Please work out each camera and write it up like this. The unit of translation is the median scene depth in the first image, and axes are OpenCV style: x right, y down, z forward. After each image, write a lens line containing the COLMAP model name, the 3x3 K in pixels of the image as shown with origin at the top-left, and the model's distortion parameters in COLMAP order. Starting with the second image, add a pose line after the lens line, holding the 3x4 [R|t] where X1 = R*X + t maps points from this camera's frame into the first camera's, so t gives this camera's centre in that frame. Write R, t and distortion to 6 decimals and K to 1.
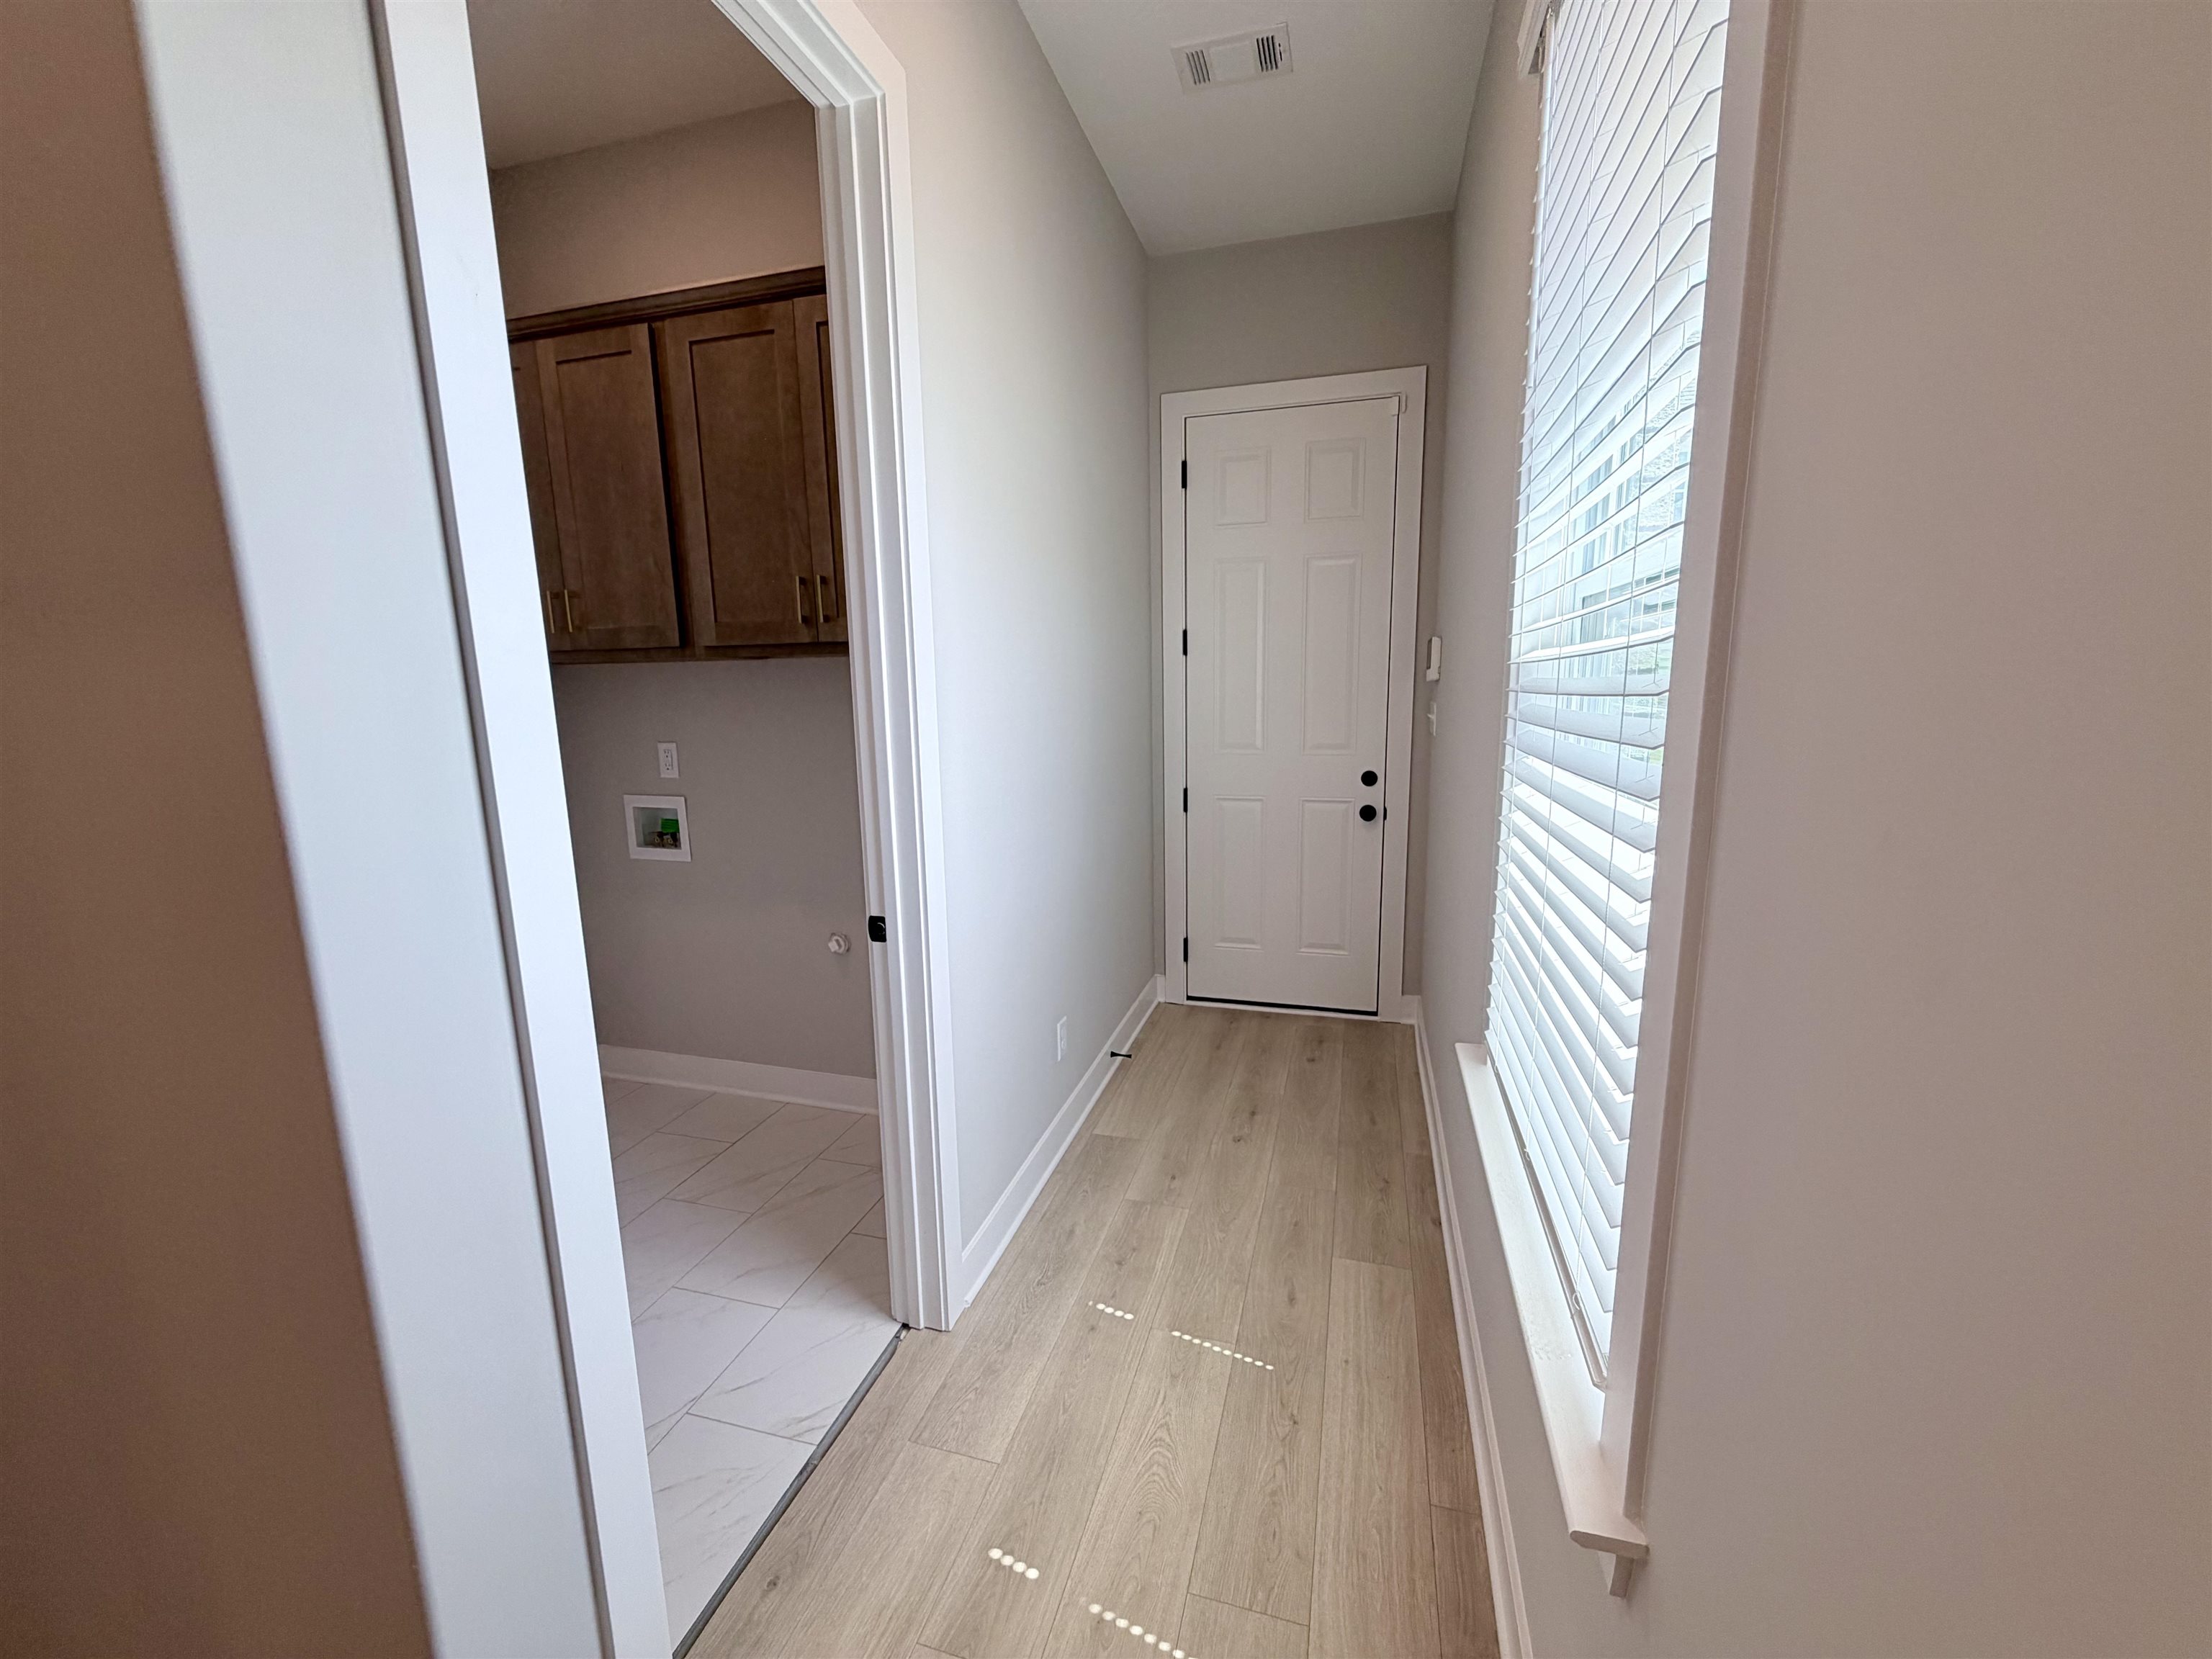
lens RADIAL K [[884.0, 0, 1102.8], [0, 884.0, 828.5], [0, 0, 1]] dist [0.001669, 0.000380]
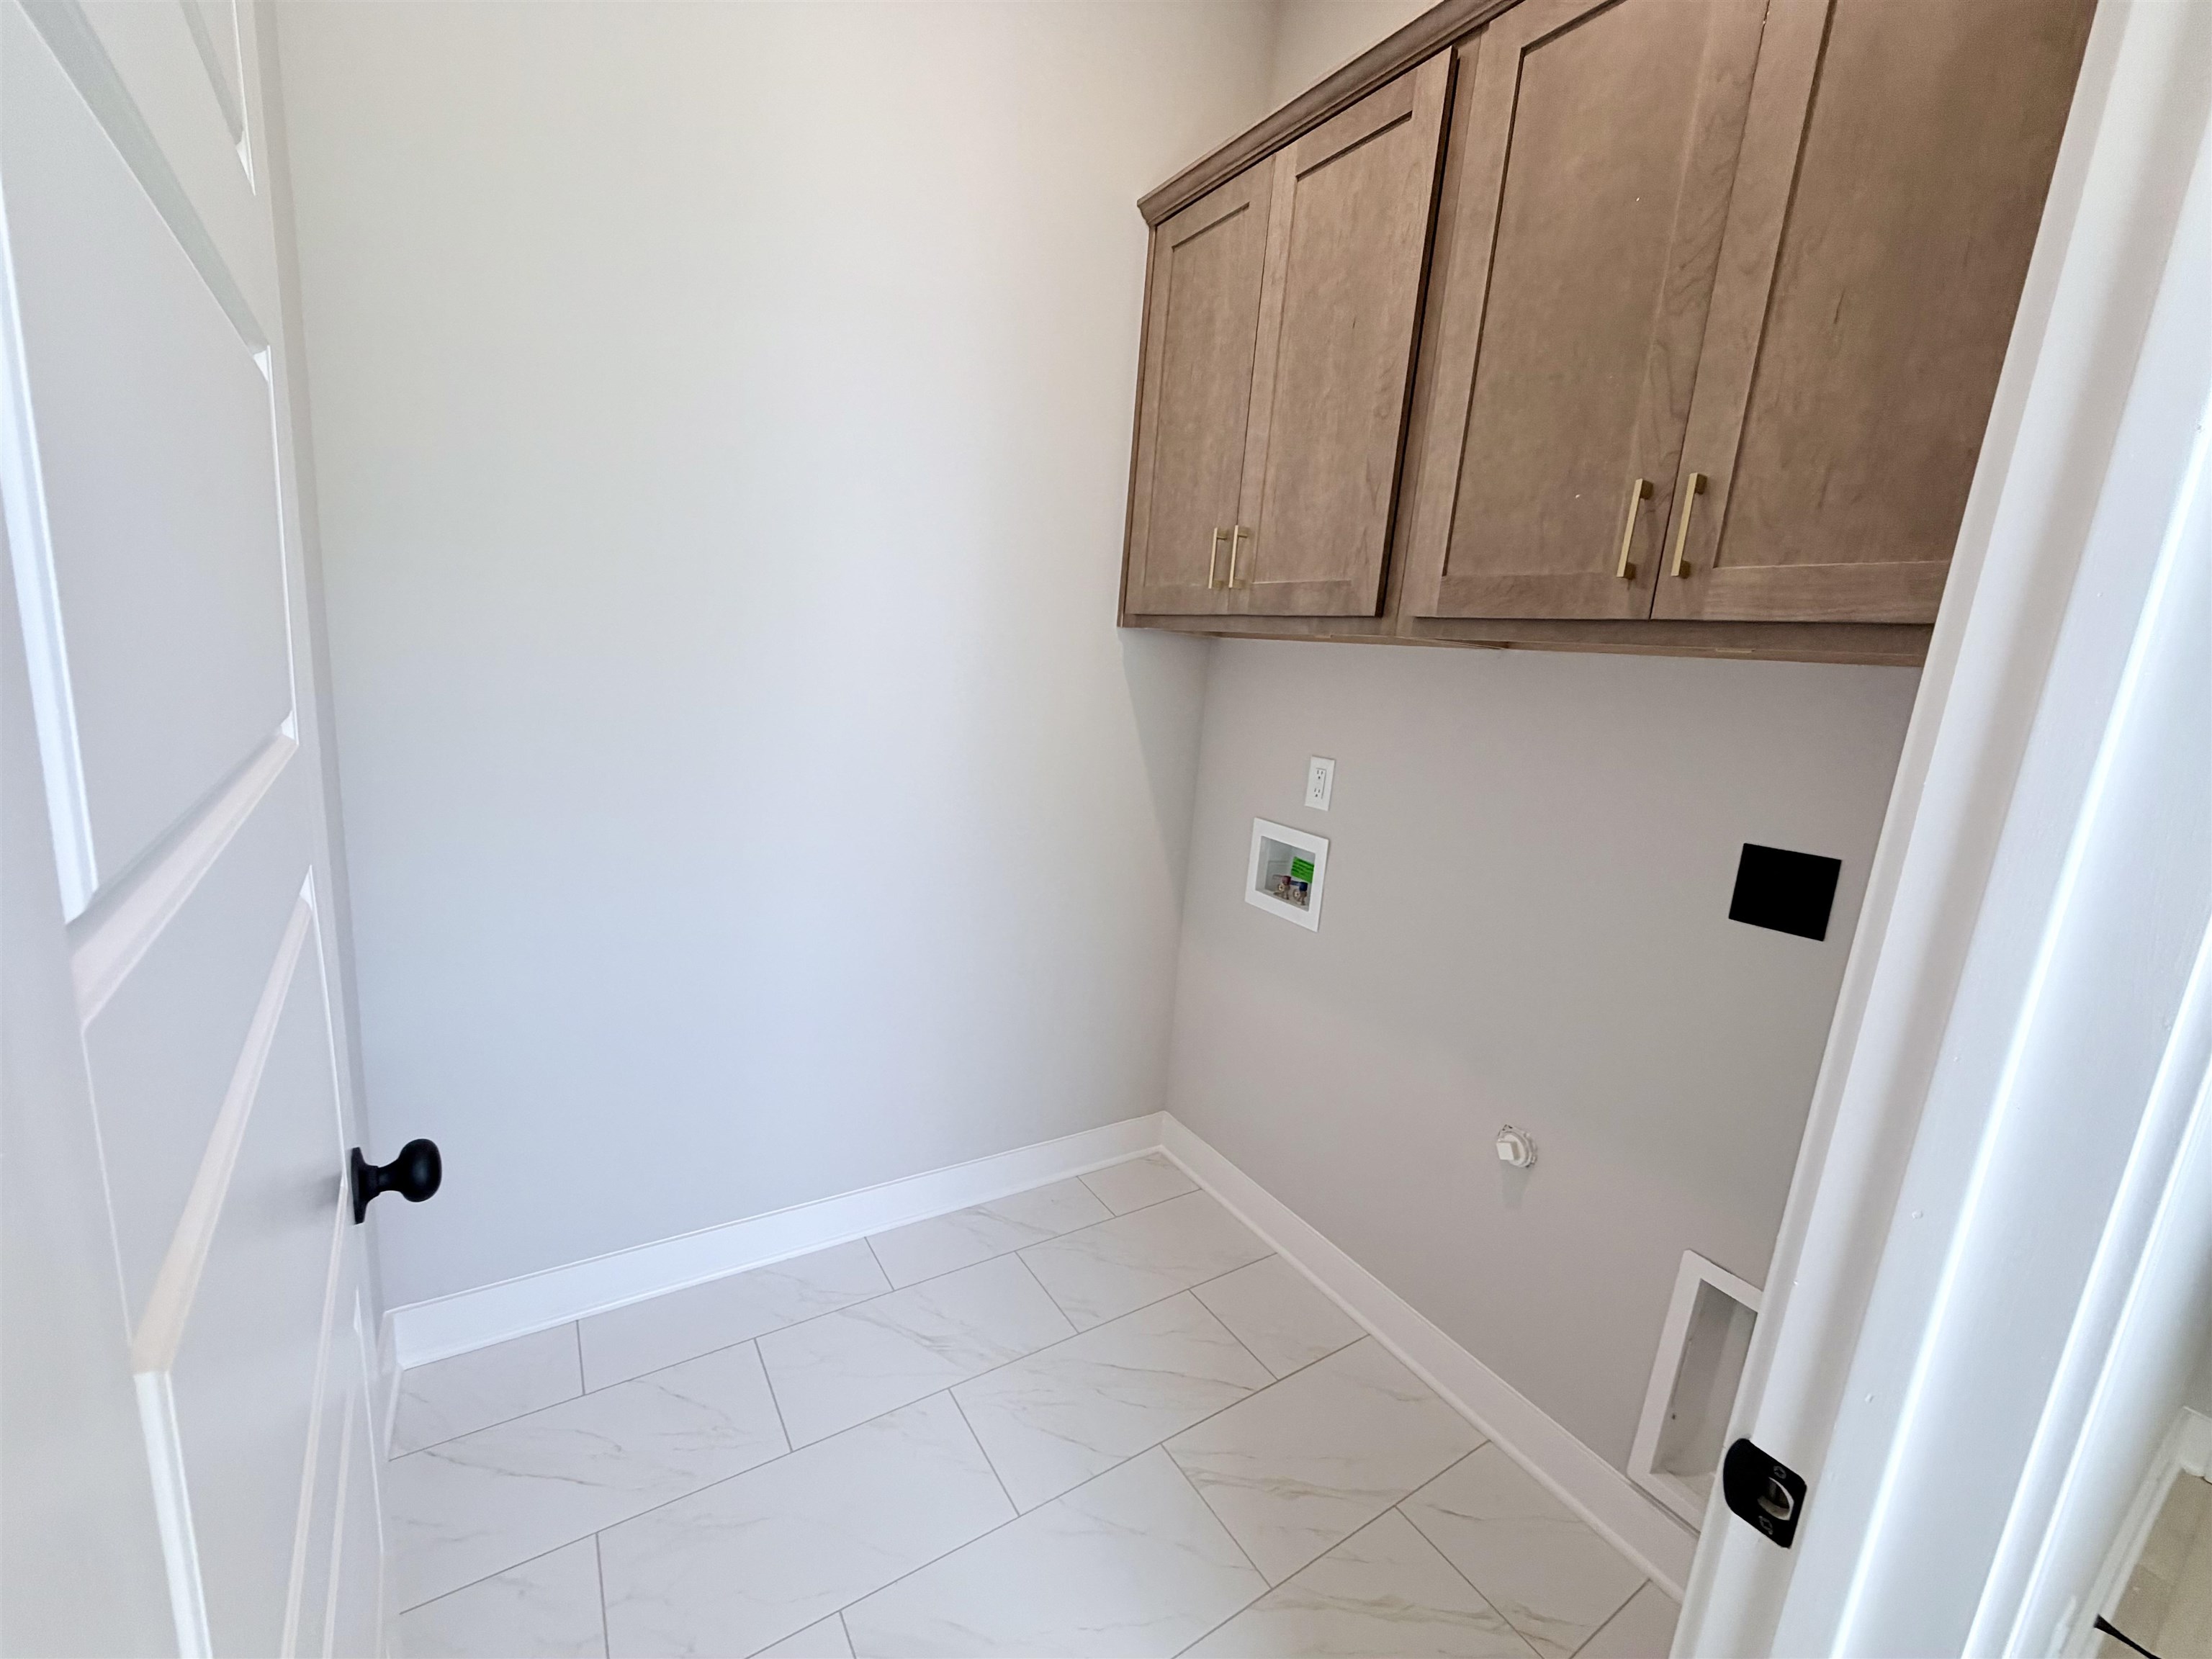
lens RADIAL K [[884.0, 0, 1102.8], [0, 884.0, 828.5], [0, 0, 1]] dist [0.001669, 0.000380]
pose [[0.748177, 0.205023, -0.631029, -0.207726], [-0.203865, 0.976089, 0.075422, -0.072398], [0.631404, 0.072216, 0.772084, 0.430415]]
